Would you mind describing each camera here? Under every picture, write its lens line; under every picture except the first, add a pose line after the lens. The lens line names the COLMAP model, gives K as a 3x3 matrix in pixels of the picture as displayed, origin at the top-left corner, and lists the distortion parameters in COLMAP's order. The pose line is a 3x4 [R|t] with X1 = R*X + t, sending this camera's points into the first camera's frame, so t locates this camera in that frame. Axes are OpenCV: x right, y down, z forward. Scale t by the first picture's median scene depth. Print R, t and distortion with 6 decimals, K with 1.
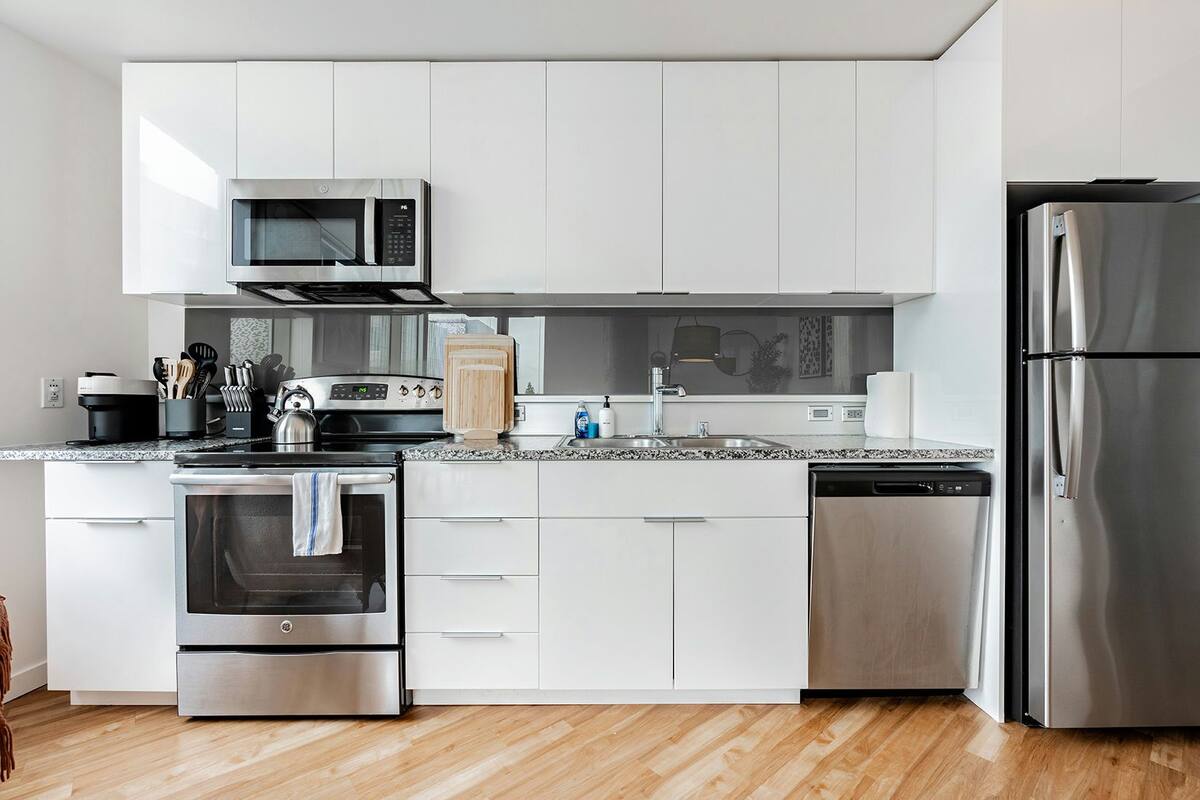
lens RADIAL K [[559.7, 0, 592.1], [0, 559.7, 395.8], [0, 0, 1]] dist [0.004137, 0.001590]
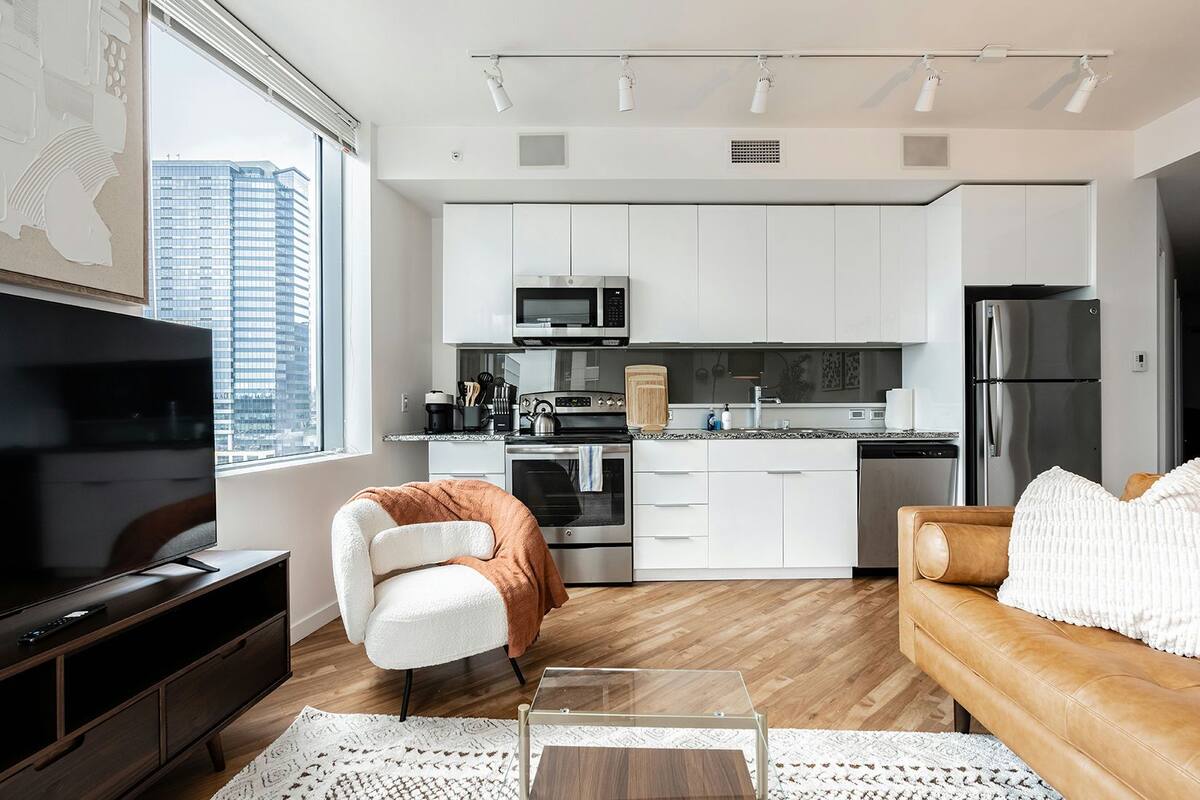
lens RADIAL K [[559.7, 0, 608.1], [0, 559.7, 403.9], [0, 0, 1]] dist [0.004137, 0.001590]
pose [[0.999689, -0.002859, 0.024780, -0.422541], [0.002998, 0.999980, -0.005584, 0.009632], [-0.024764, 0.005657, 0.999677, -0.717551]]
